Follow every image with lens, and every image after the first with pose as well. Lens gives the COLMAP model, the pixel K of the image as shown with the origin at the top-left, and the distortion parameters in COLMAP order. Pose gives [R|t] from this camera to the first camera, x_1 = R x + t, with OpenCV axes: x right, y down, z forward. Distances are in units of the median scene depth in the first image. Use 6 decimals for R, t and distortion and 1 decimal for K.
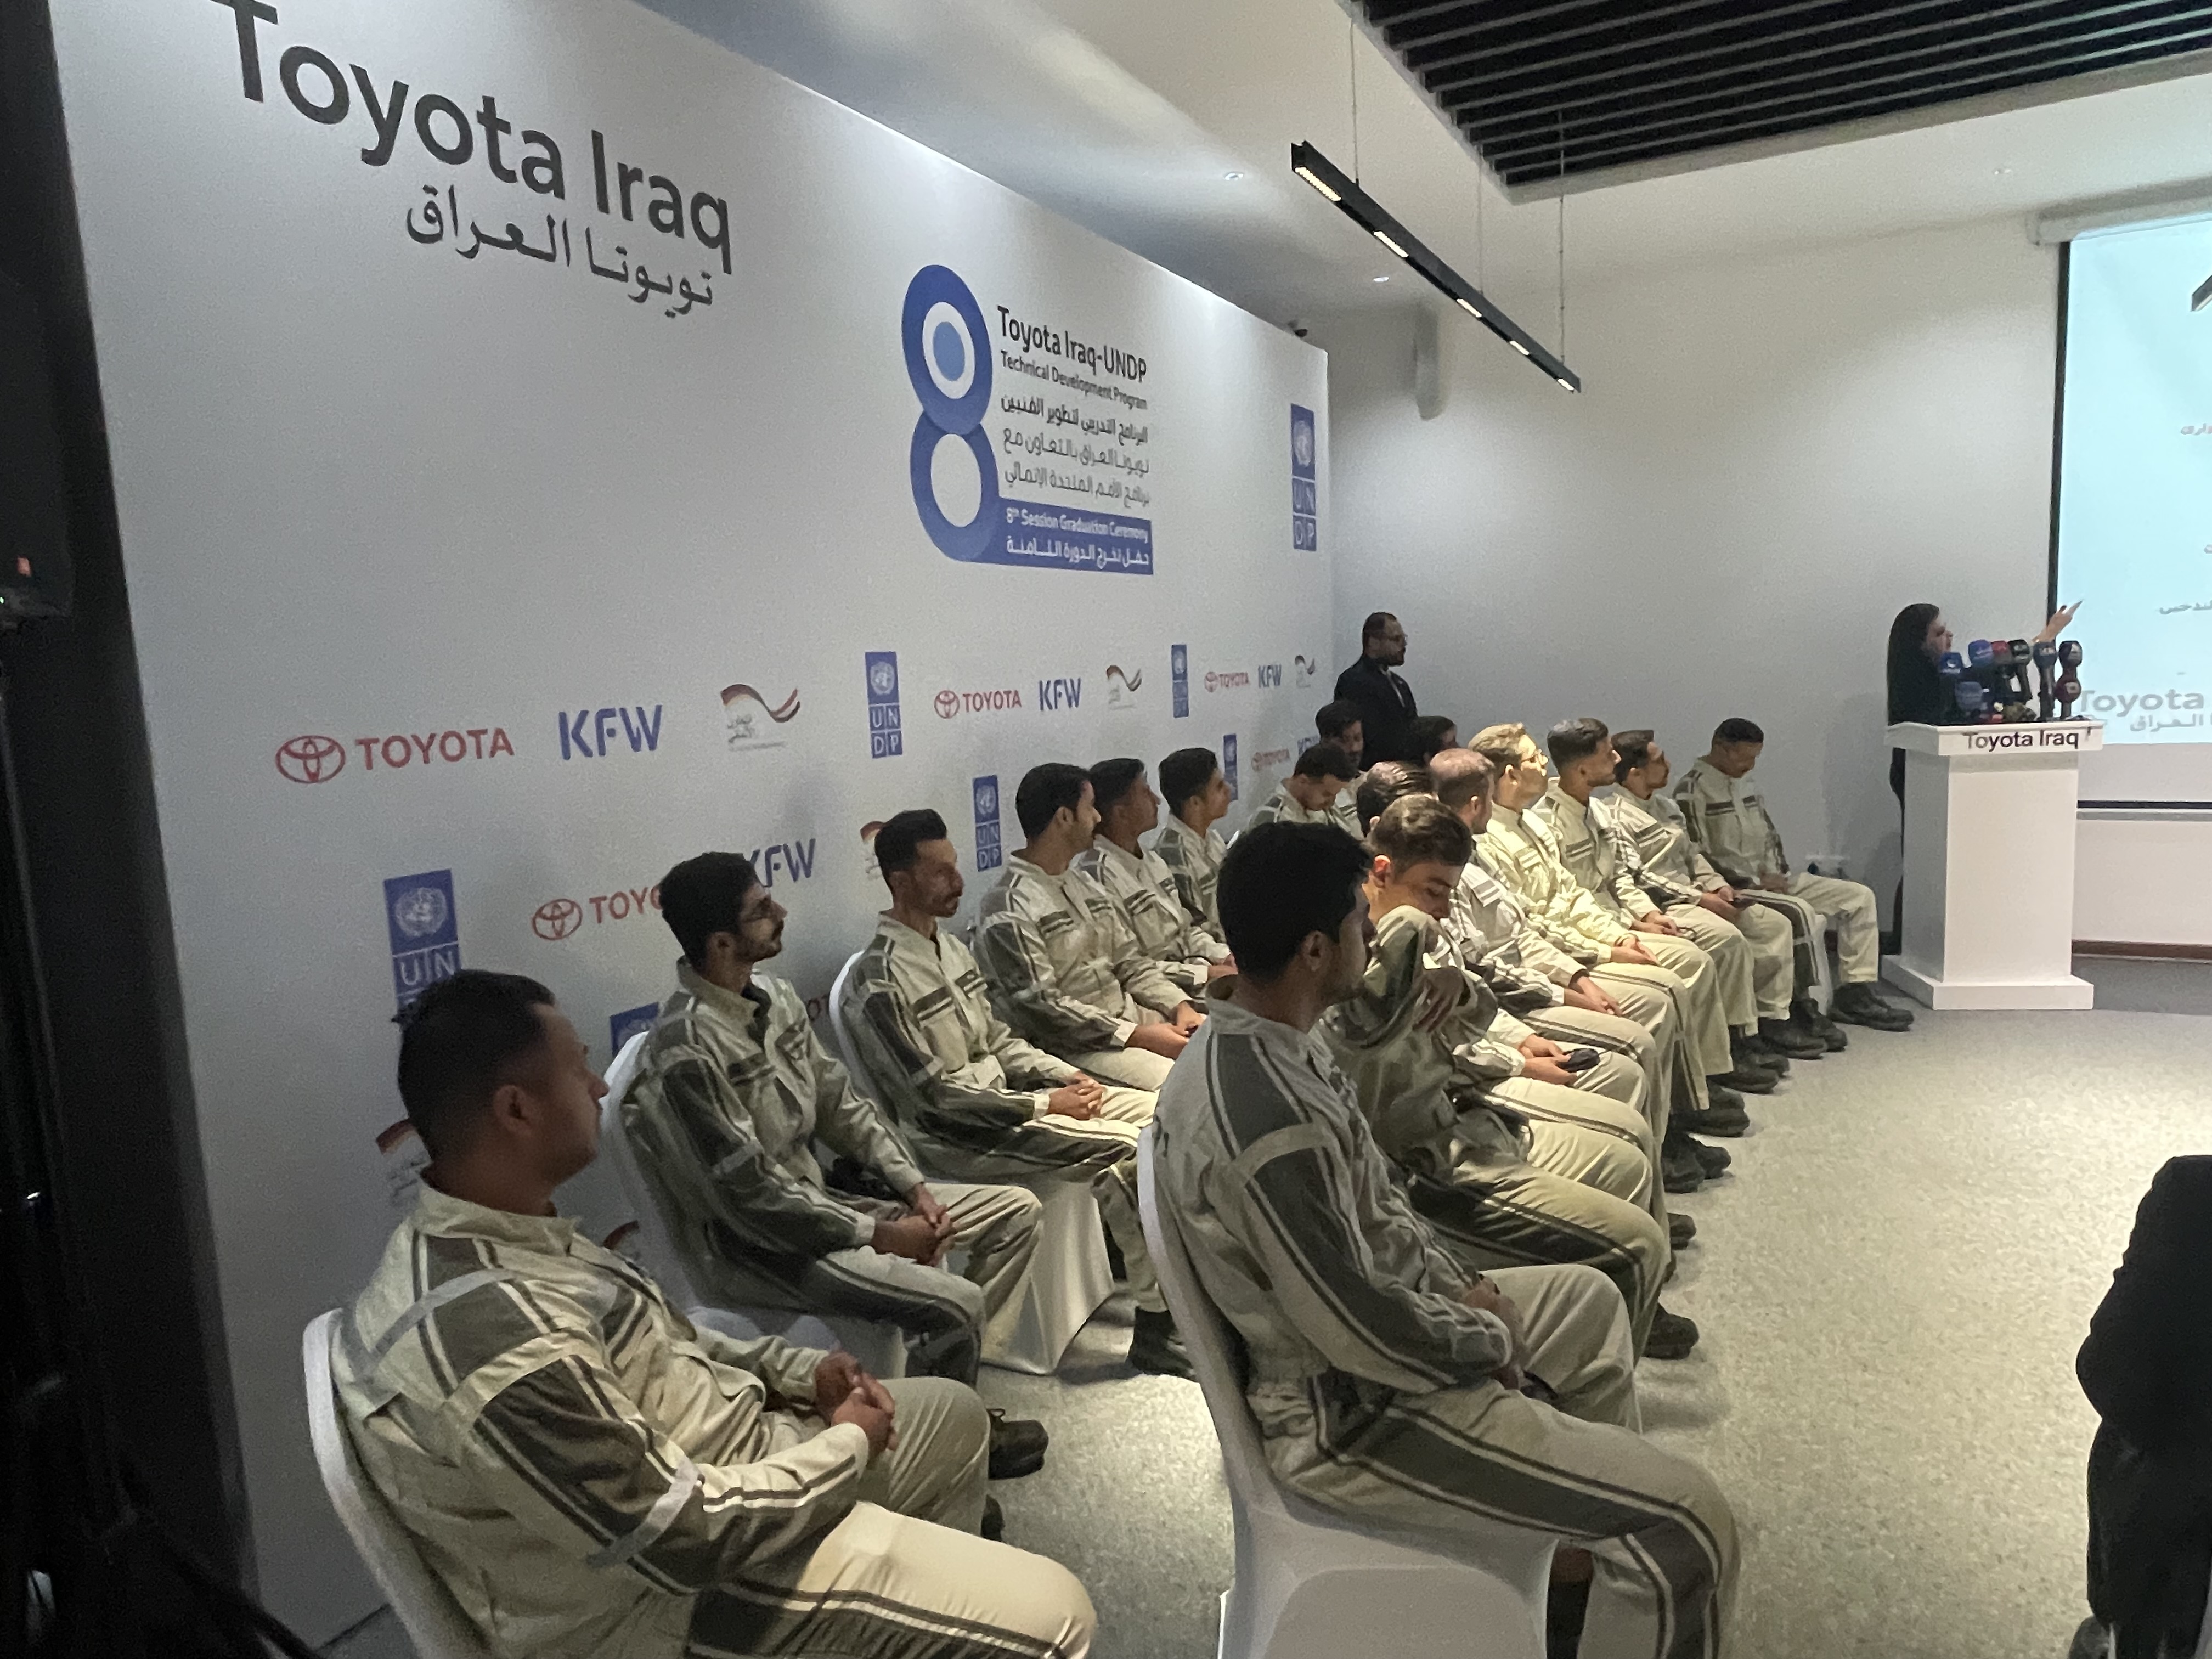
lens RADIAL K [[1398.3, 0, 1064.6], [0, 1398.3, 836.5], [0, 0, 1]] dist [0.007087, -0.012770]
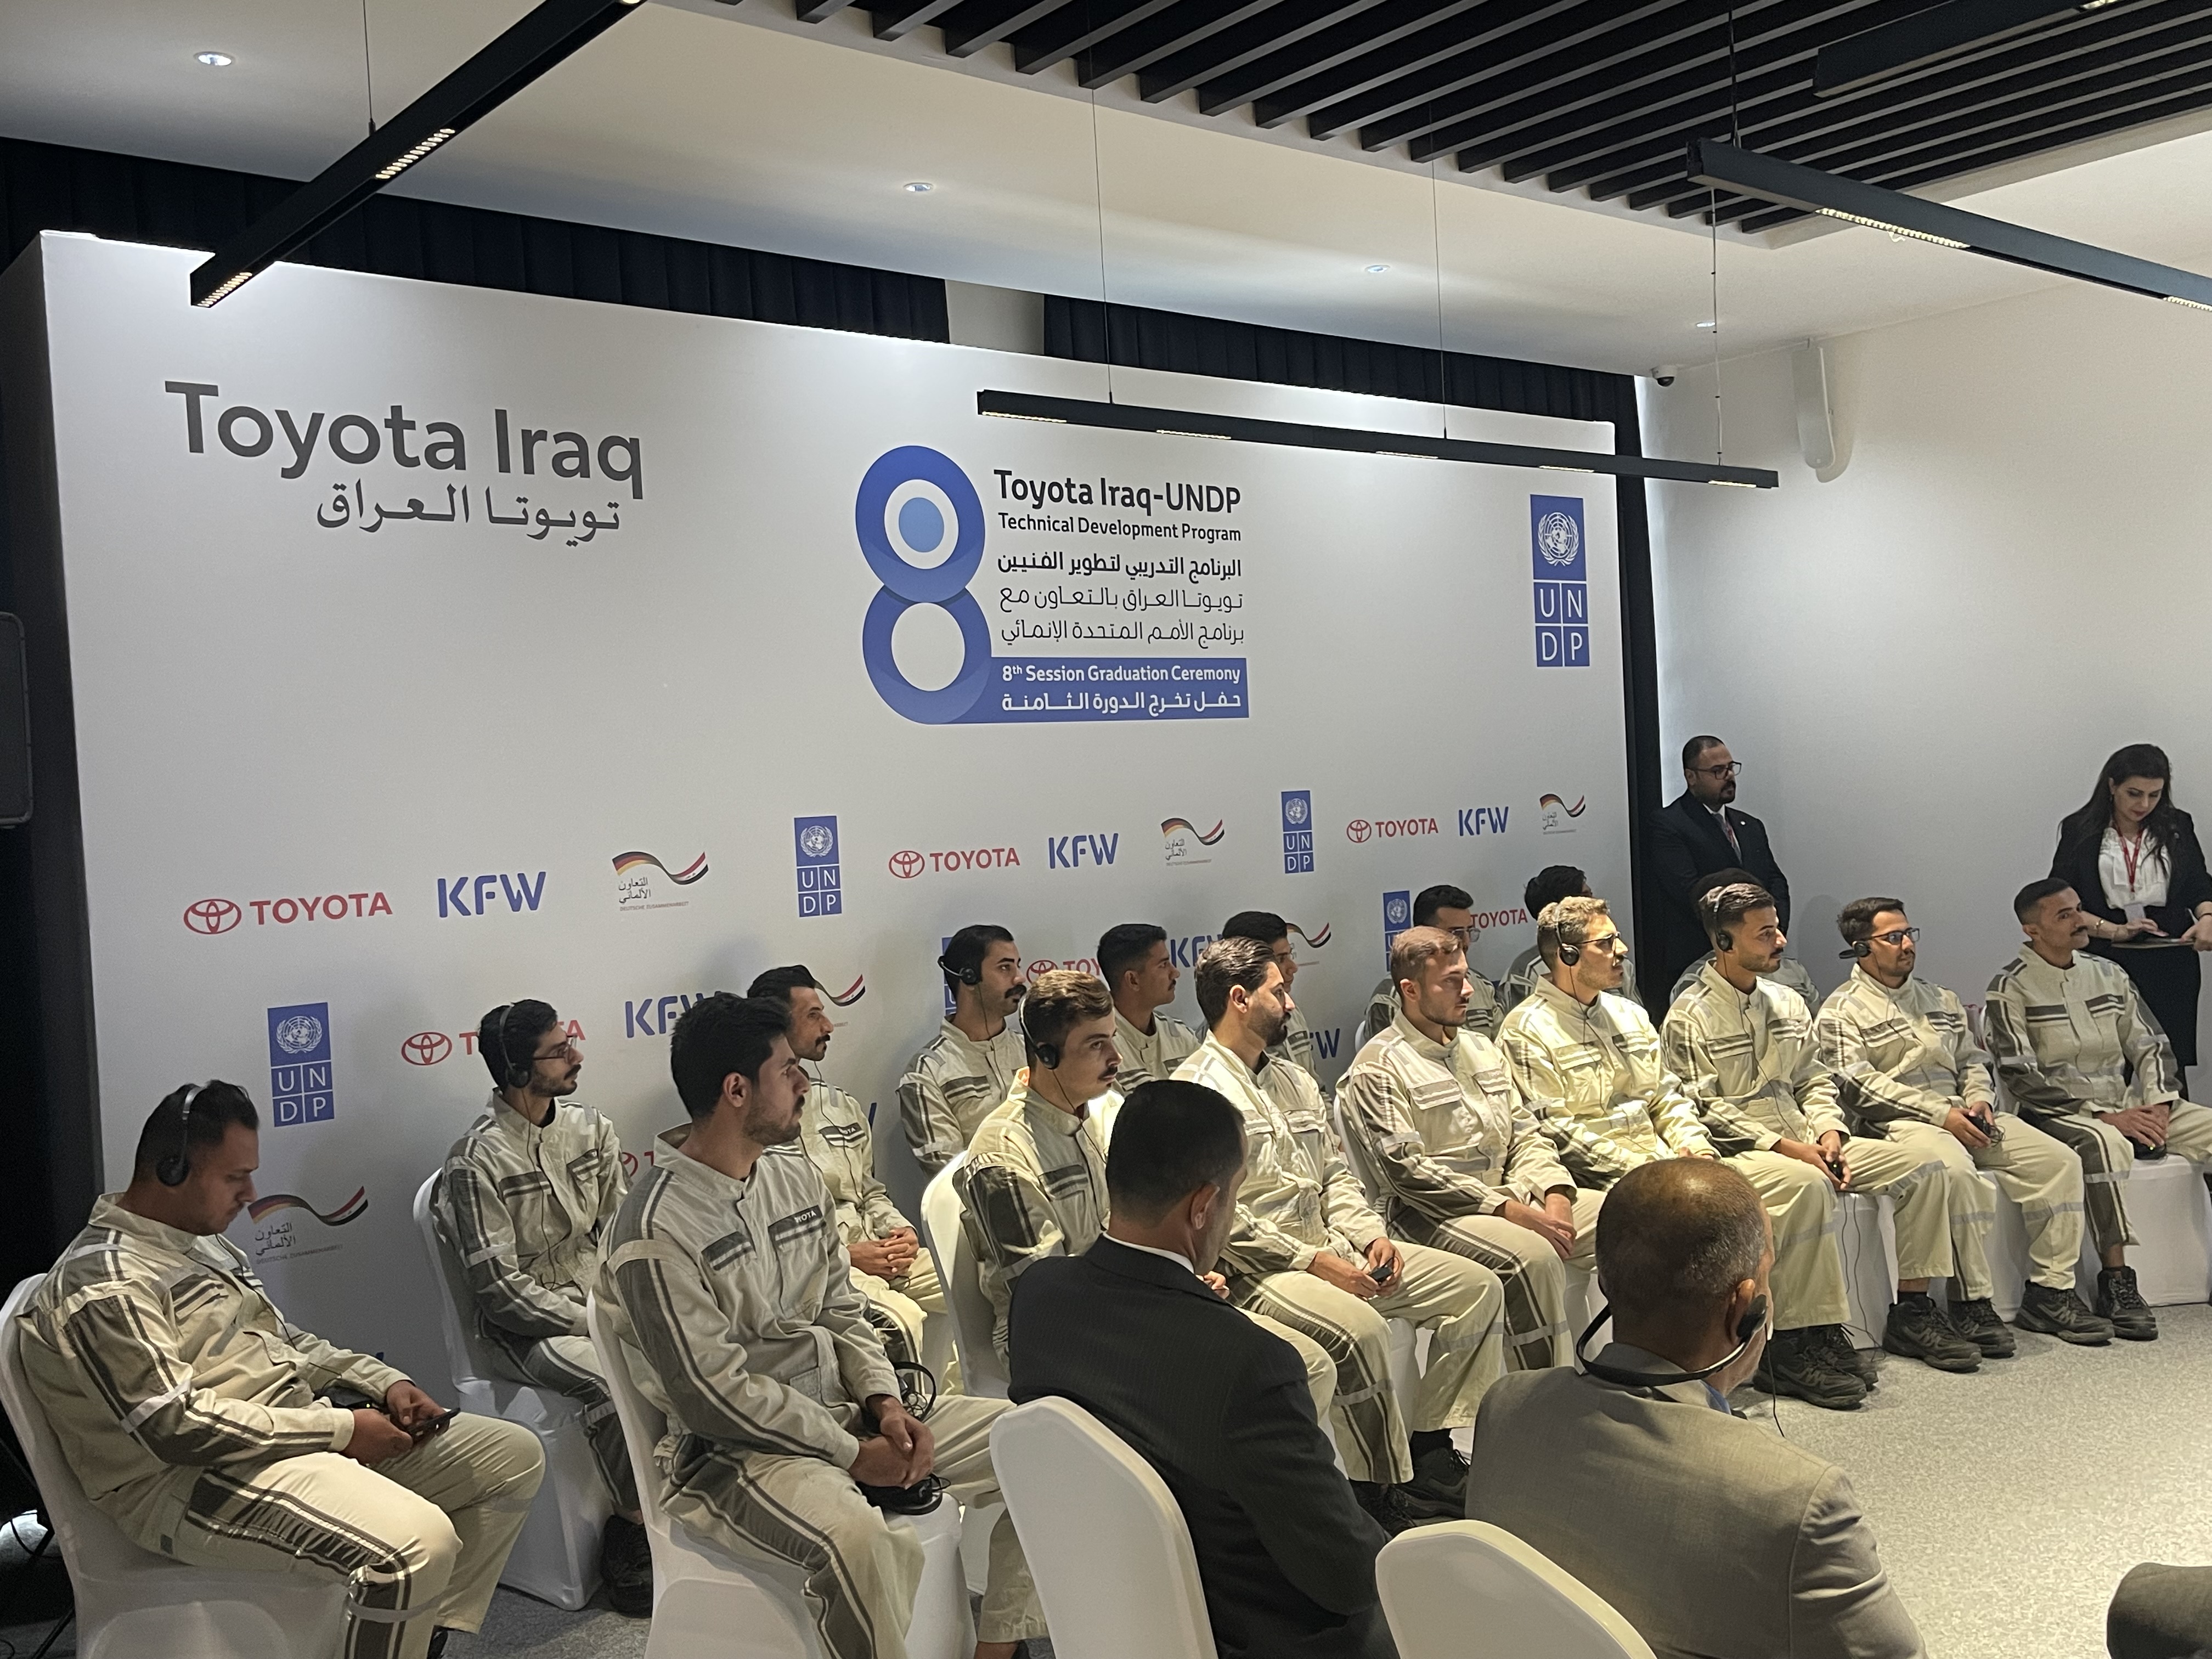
lens RADIAL K [[2026.7, 0, 1097.1], [0, 2026.7, 835.1], [0, 0, 1]] dist [0.064373, 0.000000]
pose [[0.929663, 0.021025, -0.367811, 0.768049], [-0.048174, 0.996736, -0.064788, -0.035742], [0.365248, 0.077950, 0.927641, -0.419054]]
